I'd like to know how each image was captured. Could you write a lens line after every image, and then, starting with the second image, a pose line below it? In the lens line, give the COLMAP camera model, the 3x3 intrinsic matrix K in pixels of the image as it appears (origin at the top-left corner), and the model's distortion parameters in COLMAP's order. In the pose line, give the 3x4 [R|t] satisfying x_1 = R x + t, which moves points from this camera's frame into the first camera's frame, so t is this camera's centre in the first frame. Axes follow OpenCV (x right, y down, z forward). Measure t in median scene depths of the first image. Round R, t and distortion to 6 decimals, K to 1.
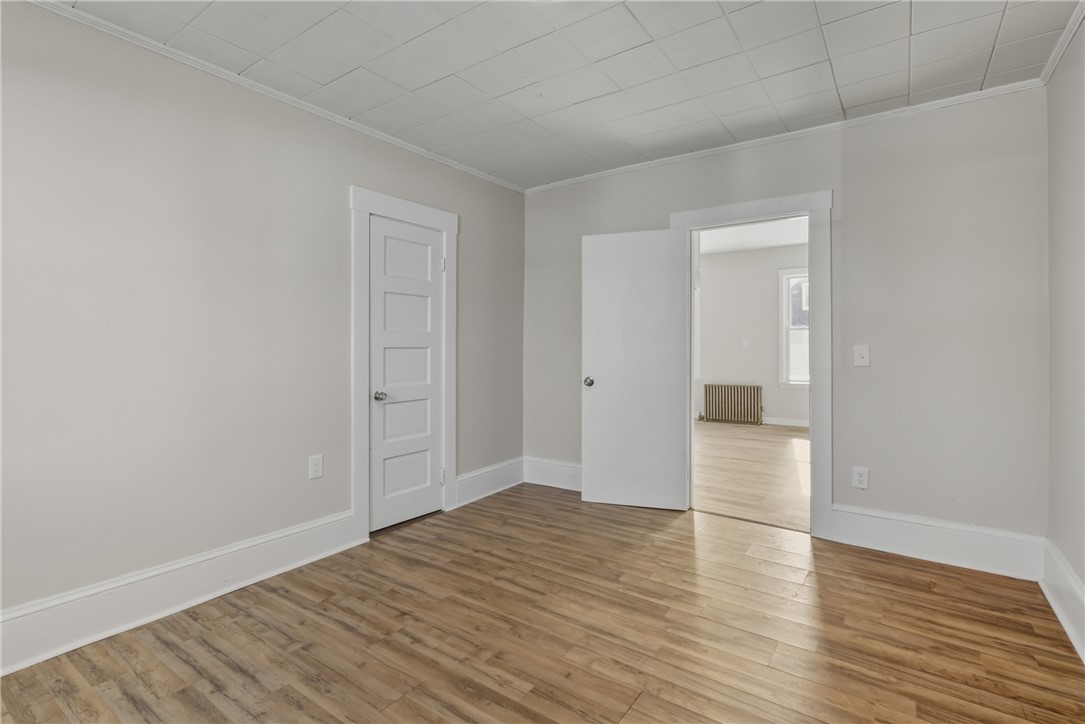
lens RADIAL K [[522.5, 0, 536.0], [0, 522.5, 348.3], [0, 0, 1]] dist [-0.000189, 0.000069]
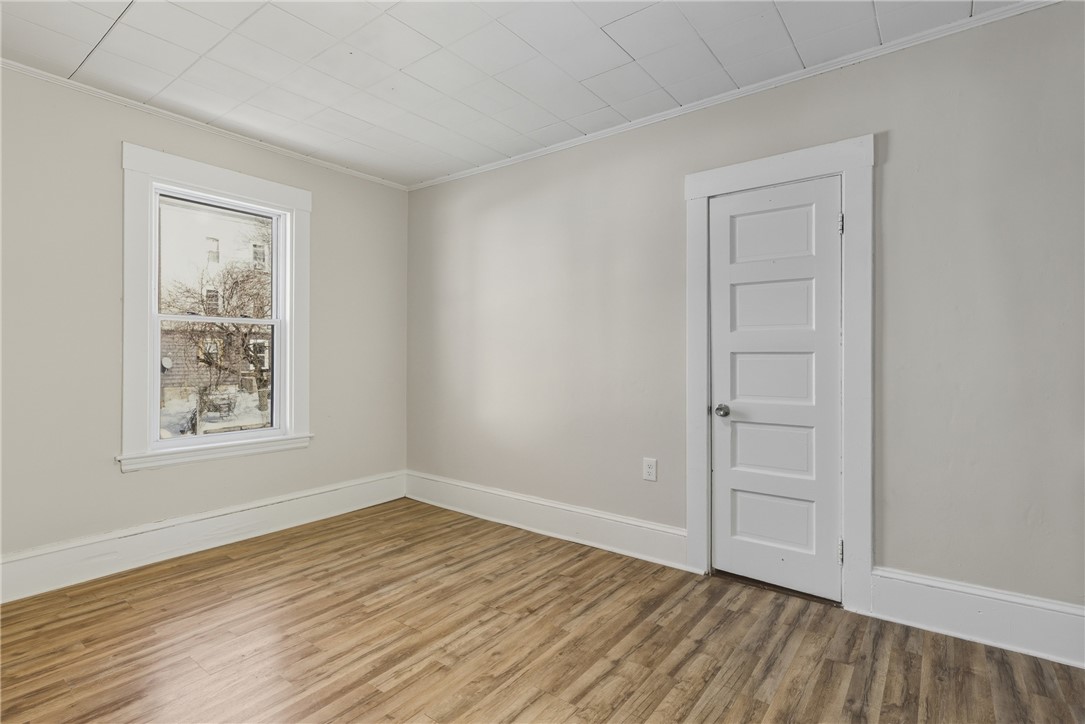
lens RADIAL K [[522.5, 0, 536.0], [0, 522.5, 348.3], [0, 0, 1]] dist [-0.000189, 0.000069]
pose [[-0.033235, -0.005483, -0.999433, 0.644306], [-0.004491, 0.999976, -0.005337, -0.002064], [0.999437, 0.004311, -0.033259, 0.864828]]
